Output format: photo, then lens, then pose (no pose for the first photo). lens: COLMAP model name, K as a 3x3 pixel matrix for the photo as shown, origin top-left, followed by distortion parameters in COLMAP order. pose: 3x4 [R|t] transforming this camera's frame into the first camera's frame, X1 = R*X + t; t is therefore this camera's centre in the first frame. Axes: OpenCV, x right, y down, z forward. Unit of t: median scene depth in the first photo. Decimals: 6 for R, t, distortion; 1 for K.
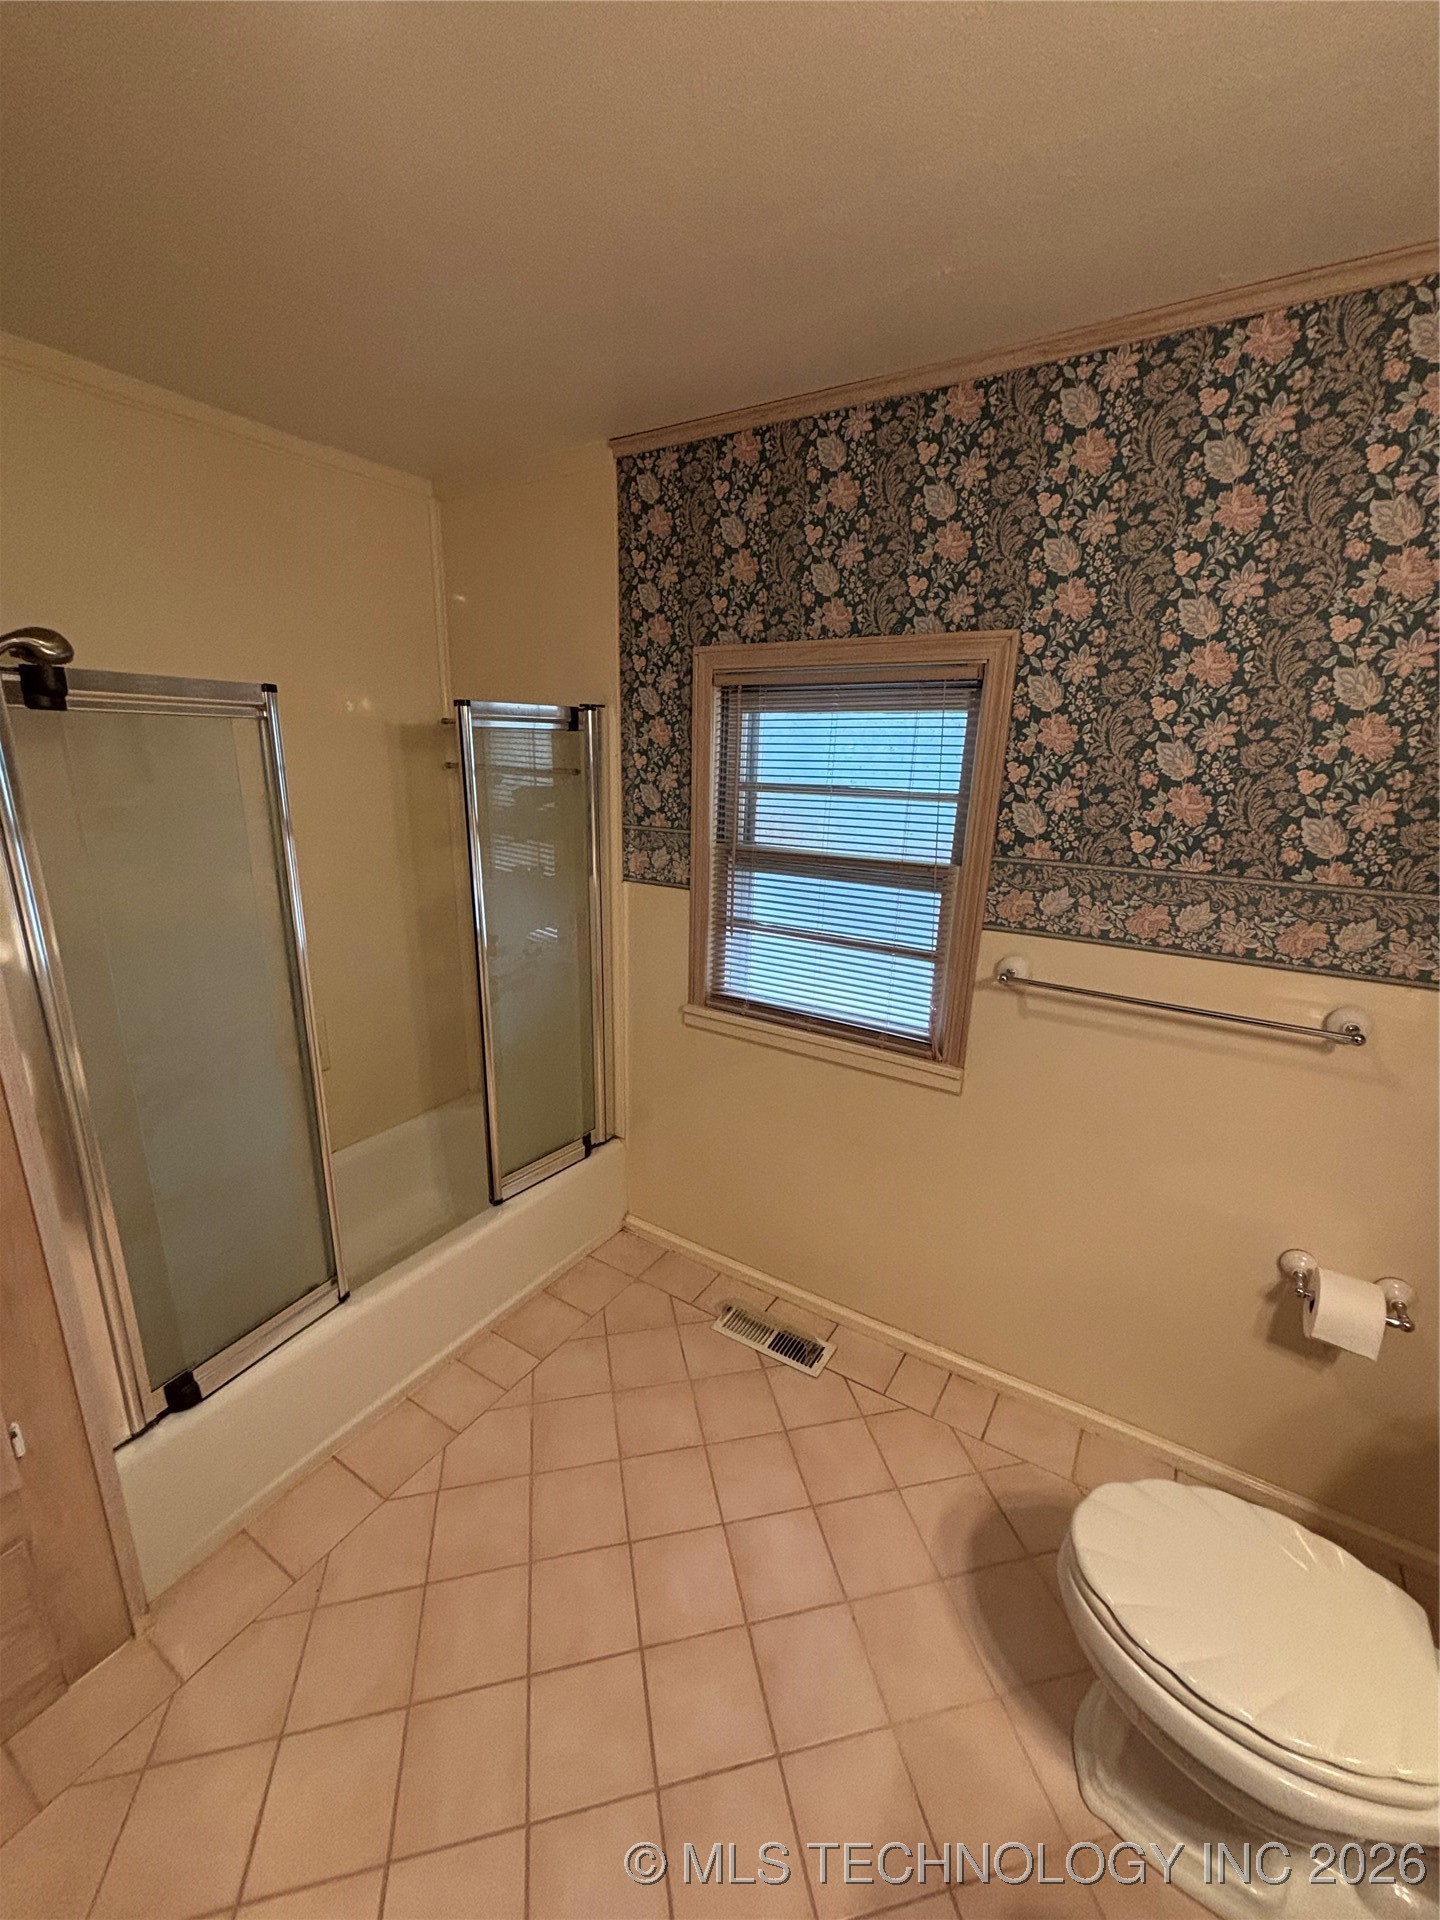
lens RADIAL K [[778.6, 0, 719.4], [0, 778.6, 963.5], [0, 0, 1]] dist [-0.014313, 0.002098]
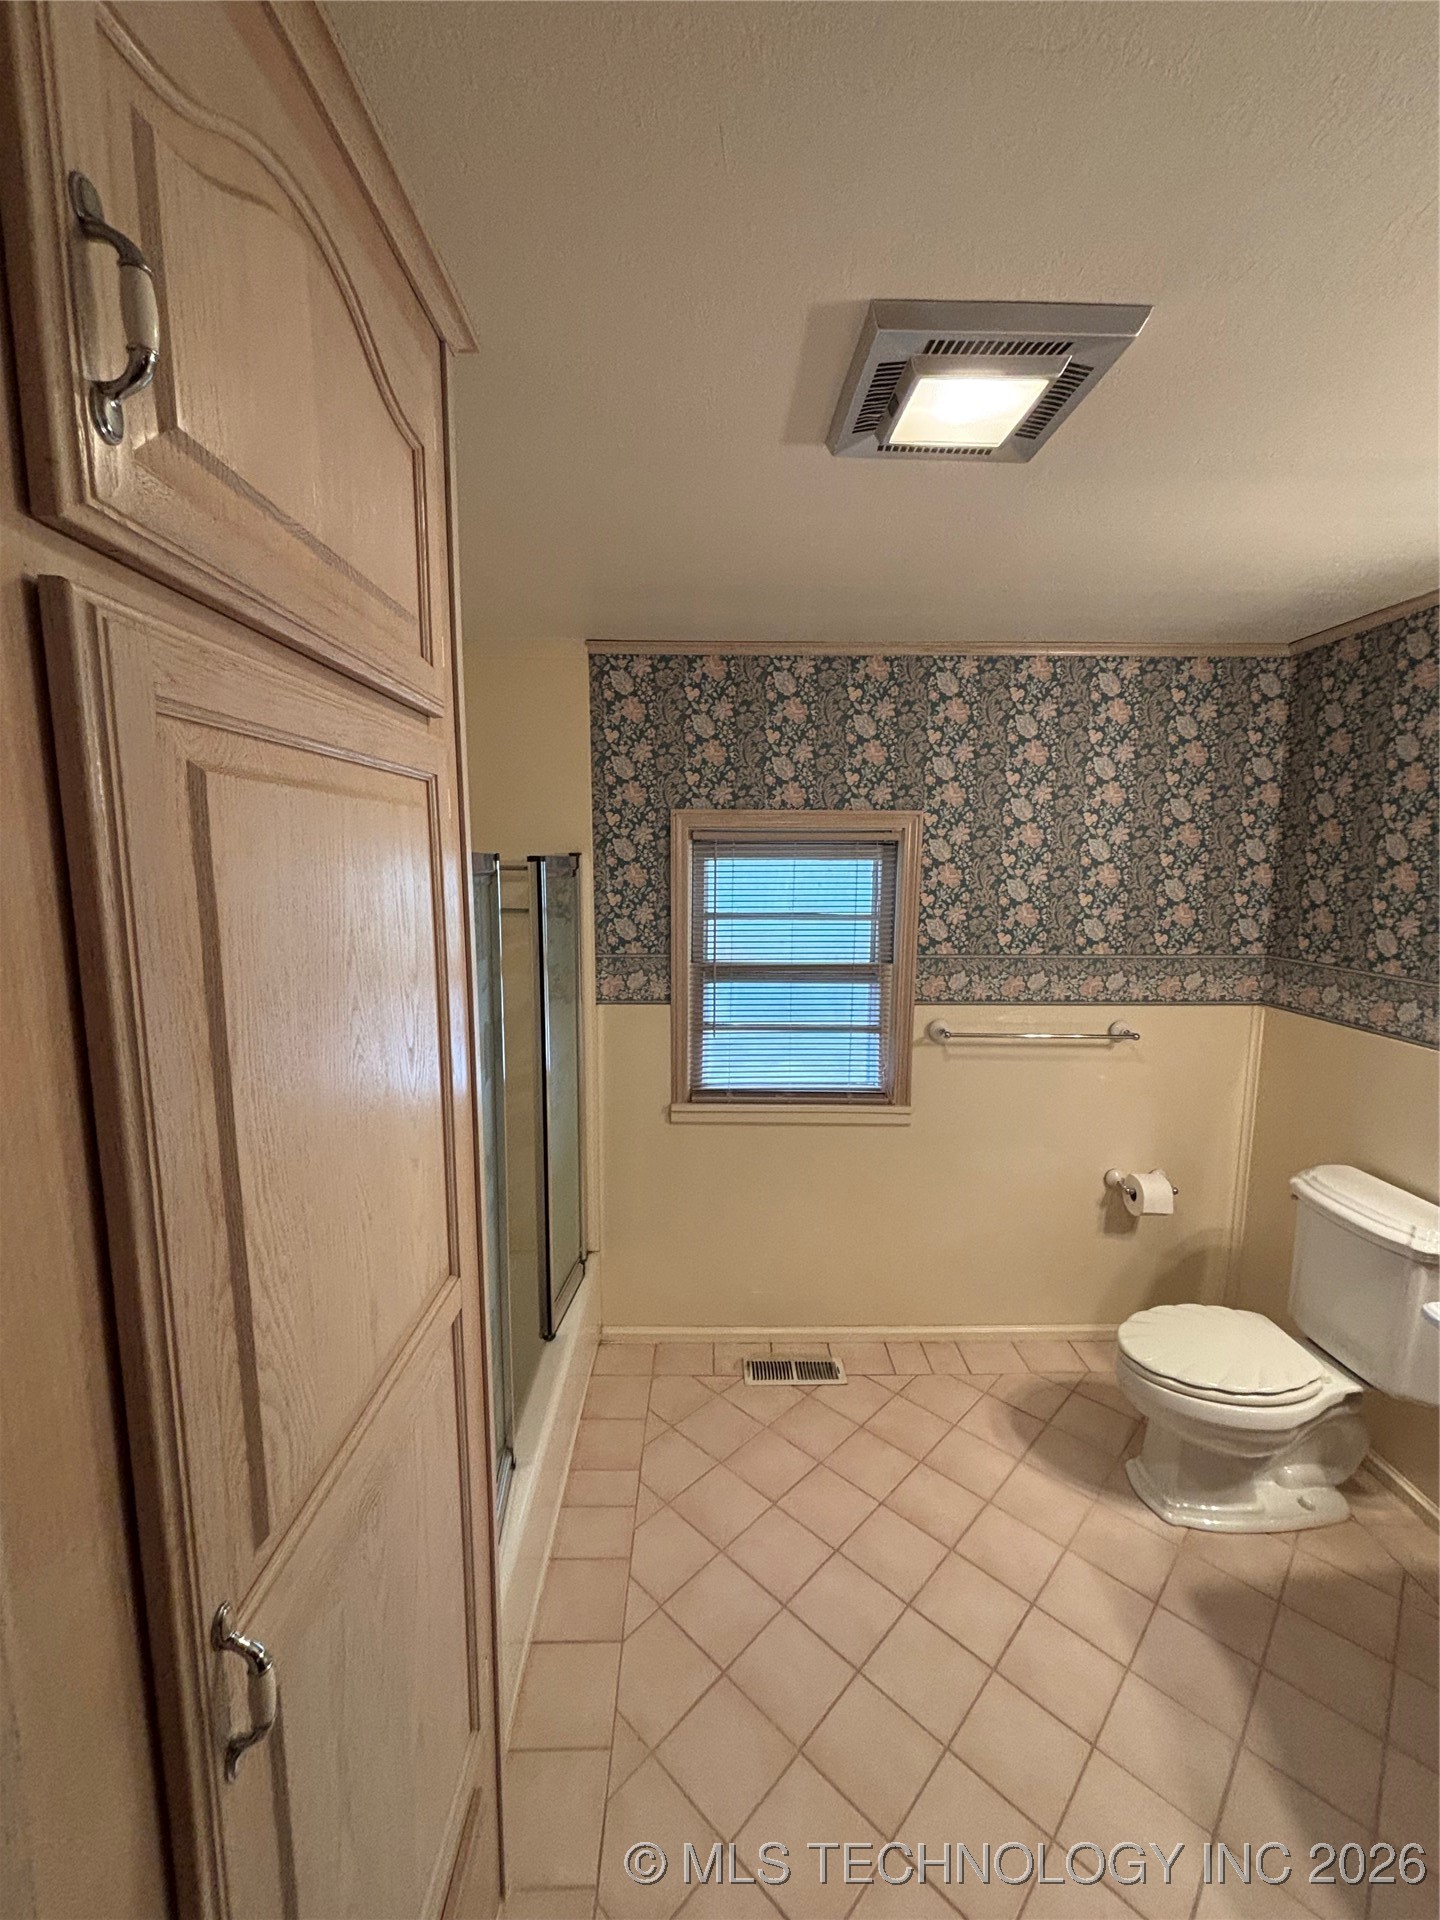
lens RADIAL K [[778.6, 0, 726.4], [0, 778.6, 950.5], [0, 0, 1]] dist [-0.014313, 0.002098]
pose [[0.839227, -0.084560, 0.537166, -0.713610], [0.158131, 0.983095, -0.092293, -0.064627], [-0.520281, 0.162397, 0.838412, -0.050014]]
